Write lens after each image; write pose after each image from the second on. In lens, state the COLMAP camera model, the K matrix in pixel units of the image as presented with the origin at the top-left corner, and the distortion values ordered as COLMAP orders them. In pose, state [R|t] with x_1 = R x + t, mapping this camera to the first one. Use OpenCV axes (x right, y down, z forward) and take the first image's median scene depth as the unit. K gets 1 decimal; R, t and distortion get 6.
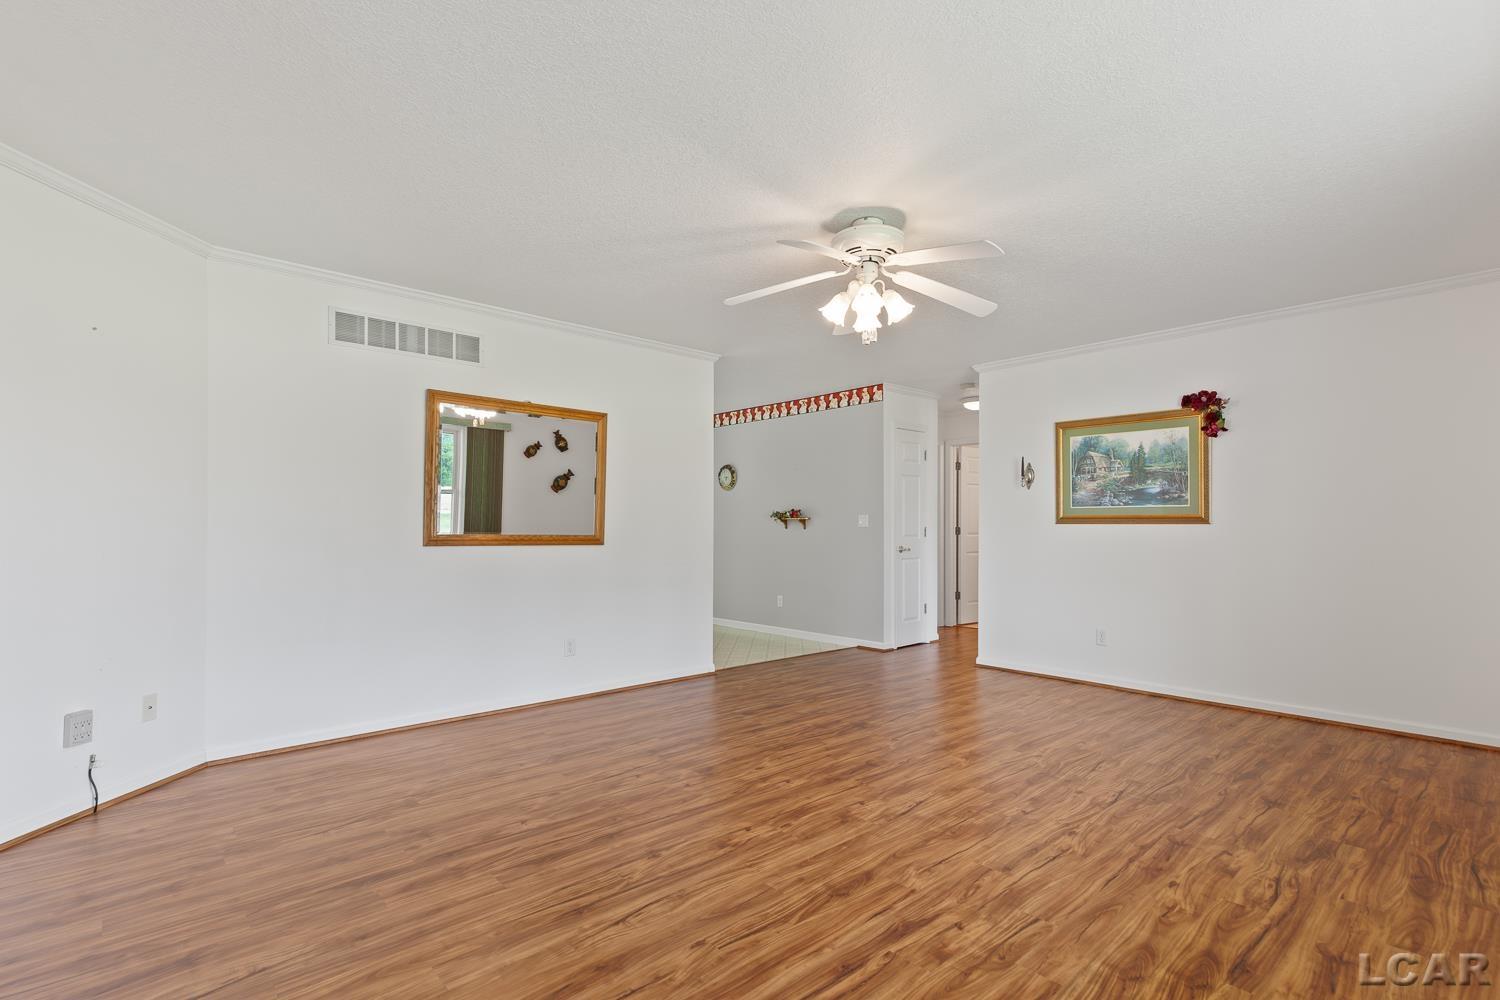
lens RADIAL K [[707.3, 0, 763.0], [0, 707.3, 521.1], [0, 0, 1]] dist [0.007410, 0.000035]
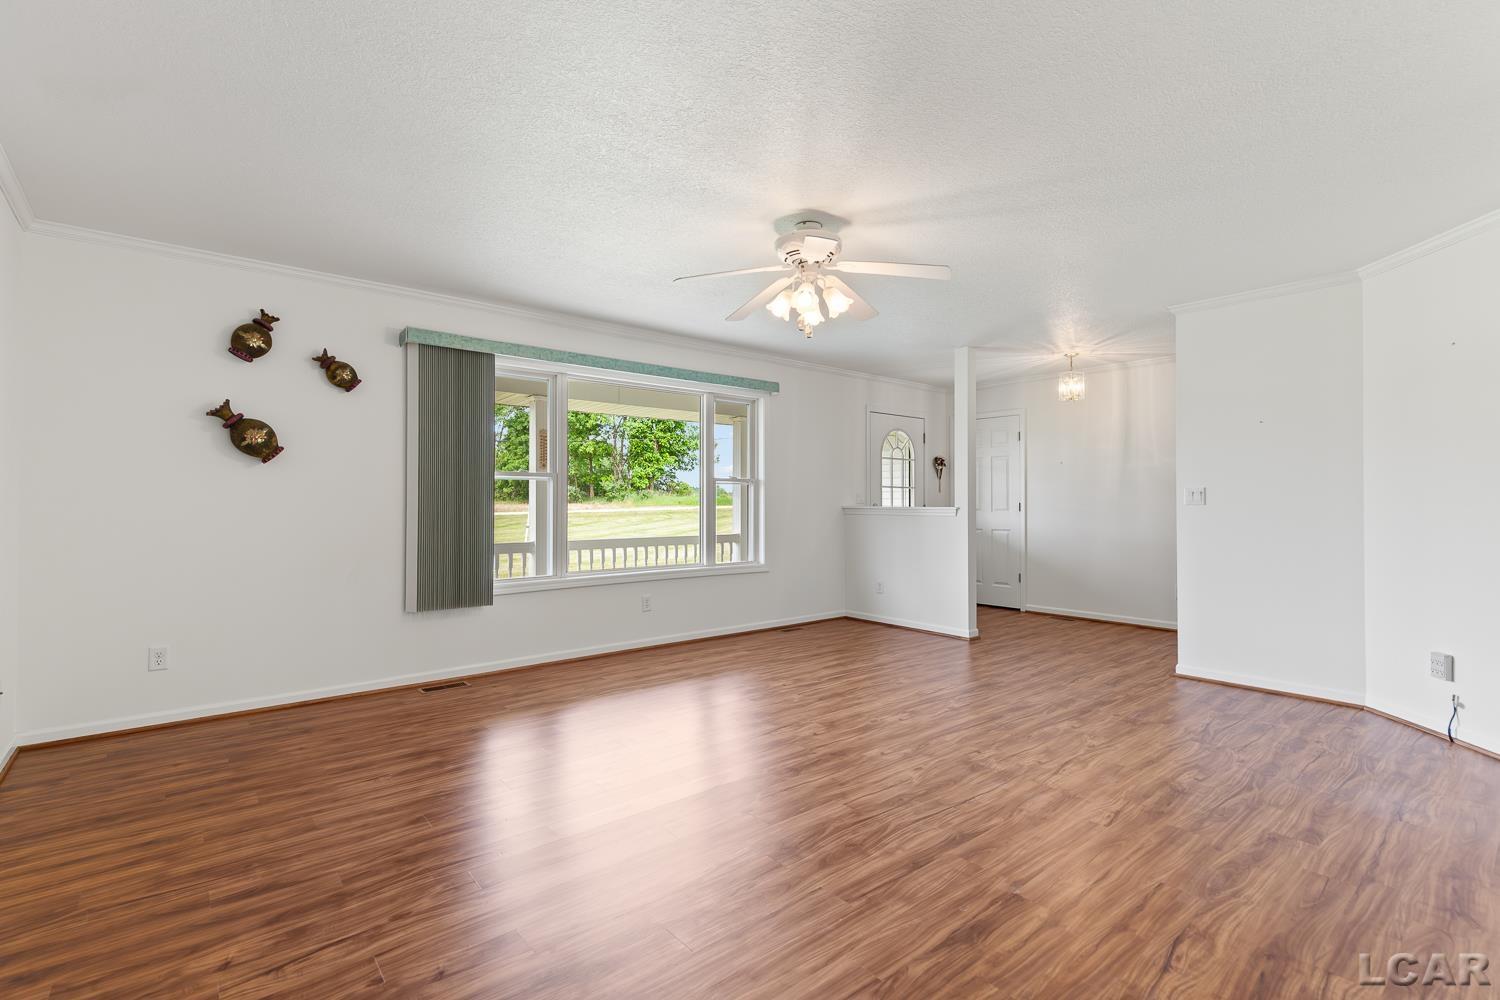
lens RADIAL K [[685.5, 0, 749.3], [0, 685.5, 508.3], [0, 0, 1]] dist [0.008232, 0.000541]
pose [[-0.998812, -0.003598, 0.048597, 0.185690], [-0.003652, 0.999993, -0.001022, 0.014769], [-0.048593, -0.001198, -0.998818, 2.054775]]
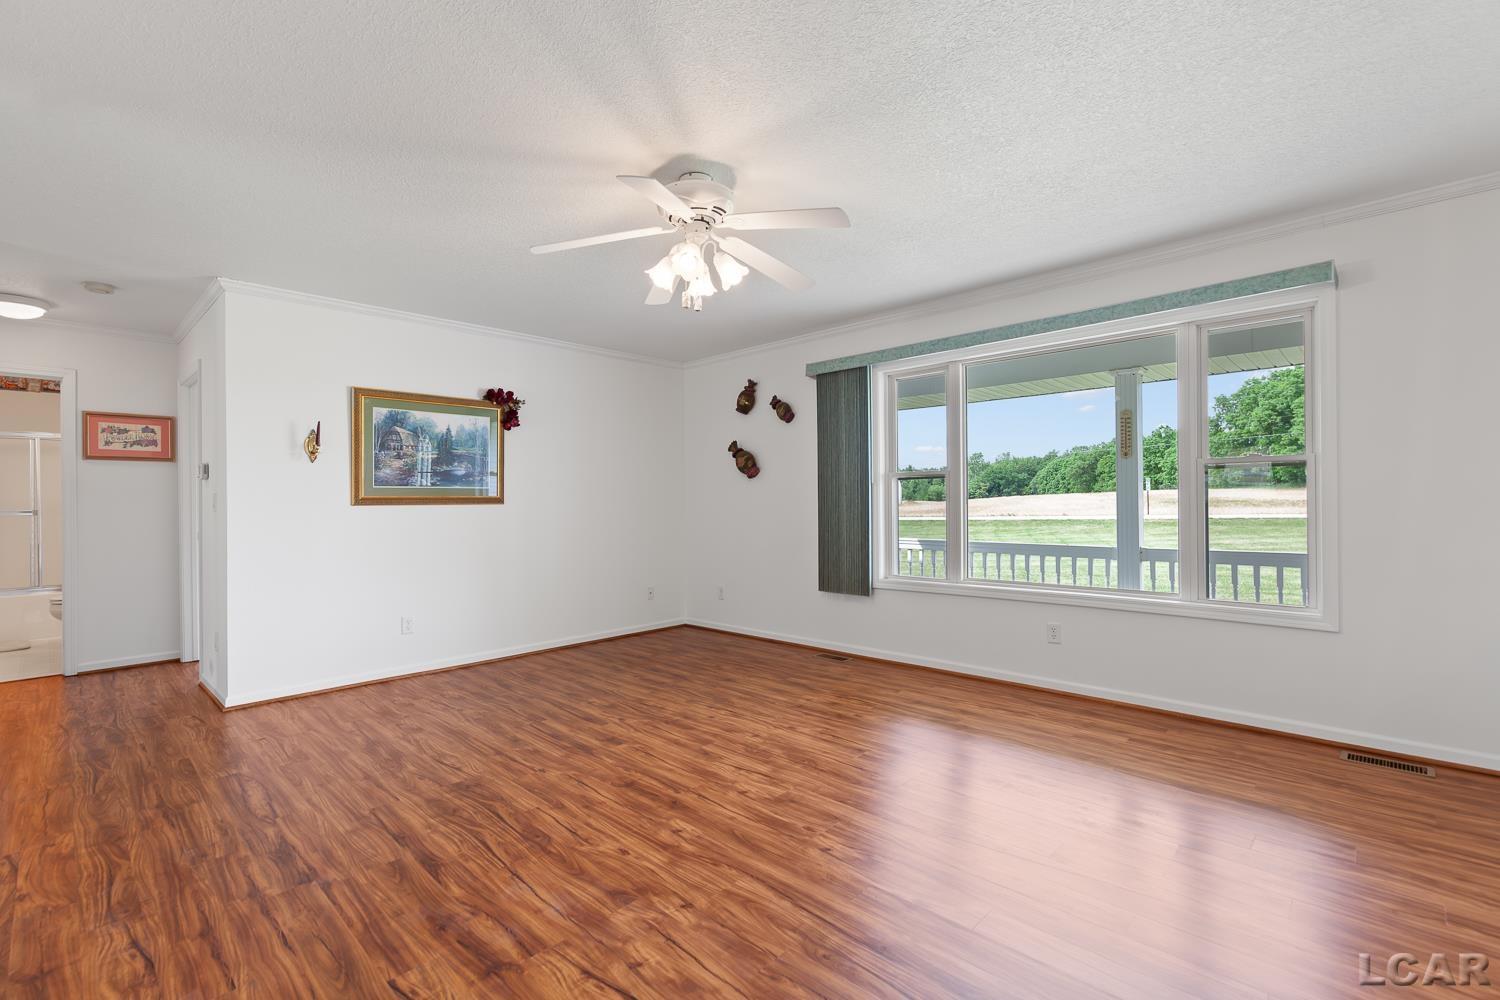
lens RADIAL K [[672.6, 0, 750.0], [0, 672.6, 500.0], [0, 0, 1]] dist [0.011433, -0.000412]
pose [[-0.055492, 0.001234, 0.998458, -0.741481], [0.002048, 0.999997, -0.001122, -0.001137], [-0.998457, 0.001983, -0.055495, 0.985614]]
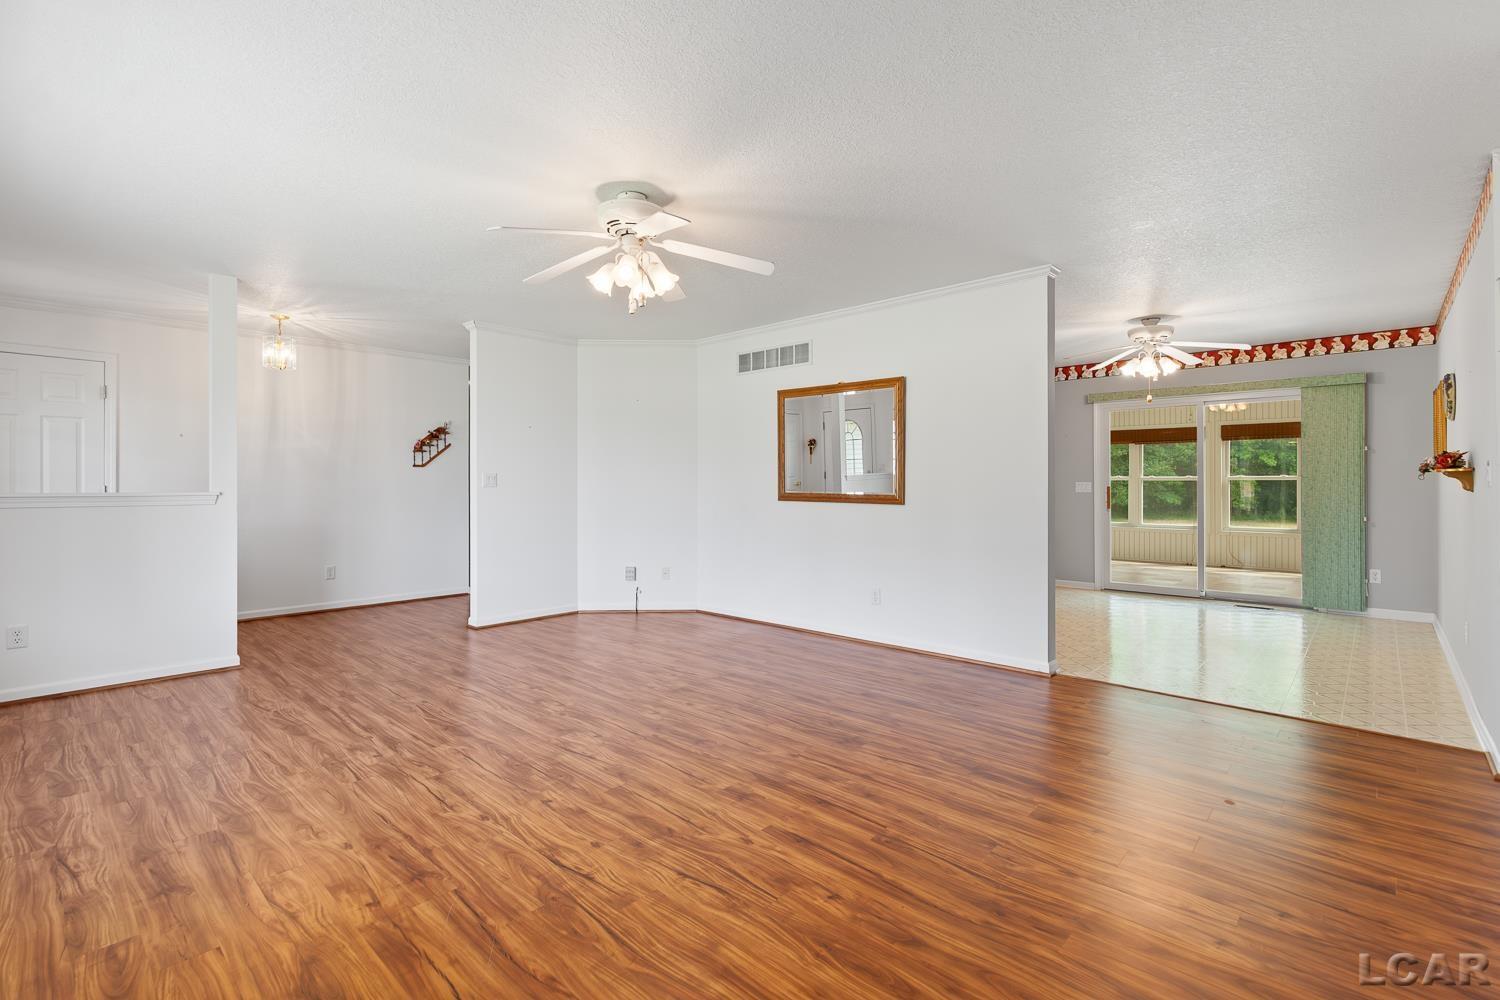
lens RADIAL K [[680.5, 0, 747.5], [0, 680.5, 476.9], [0, 0, 1]] dist [0.009933, -0.000422]
pose [[0.077401, -0.013384, -0.996910, 1.166195], [0.010274, 0.999868, -0.012626, 0.005937], [0.996947, -0.009265, 0.077528, 1.093912]]
